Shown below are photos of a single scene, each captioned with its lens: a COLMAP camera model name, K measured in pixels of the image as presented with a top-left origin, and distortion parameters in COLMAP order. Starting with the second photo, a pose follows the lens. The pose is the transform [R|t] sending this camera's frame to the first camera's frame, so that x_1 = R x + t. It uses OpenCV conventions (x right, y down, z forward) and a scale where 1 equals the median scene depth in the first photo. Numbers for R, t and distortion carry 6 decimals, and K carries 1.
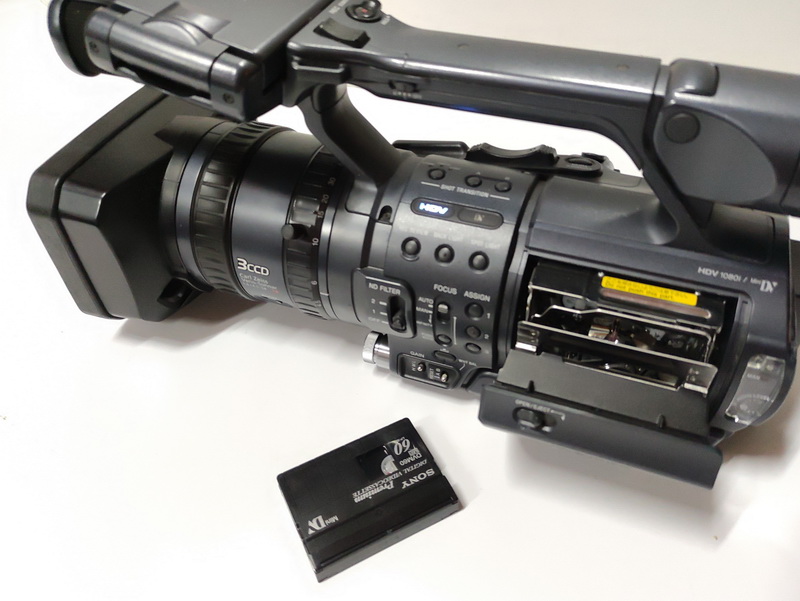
lens RADIAL K [[643.3, 0, 425.2], [0, 643.3, 286.1], [0, 0, 1]] dist [0.041422, -0.004437]
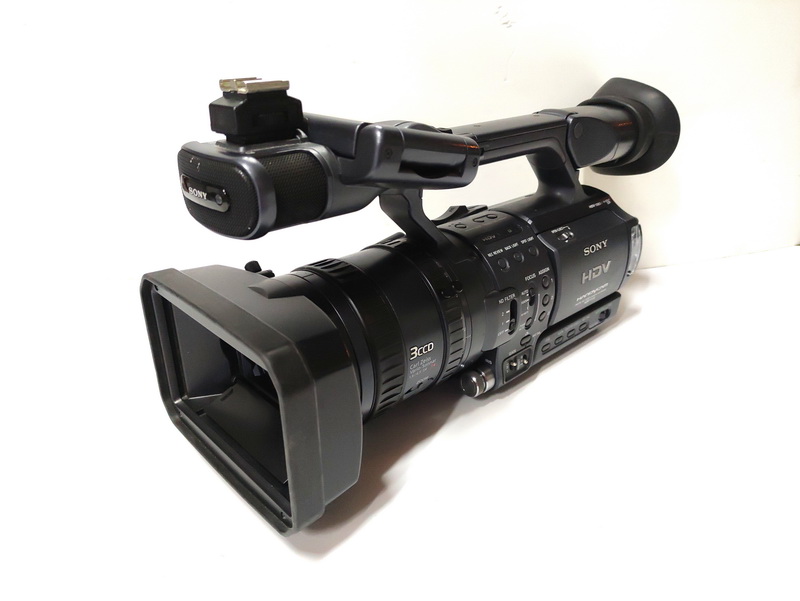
lens RADIAL K [[585.9, 0, 400.0], [0, 585.9, 300.5], [0, 0, 1]] dist [0.042953, -0.000541]
pose [[0.465276, -0.353032, 0.811718, -1.130718], [0.617610, 0.786393, -0.011996, -0.112713], [-0.634095, 0.506907, 0.583926, 0.426340]]
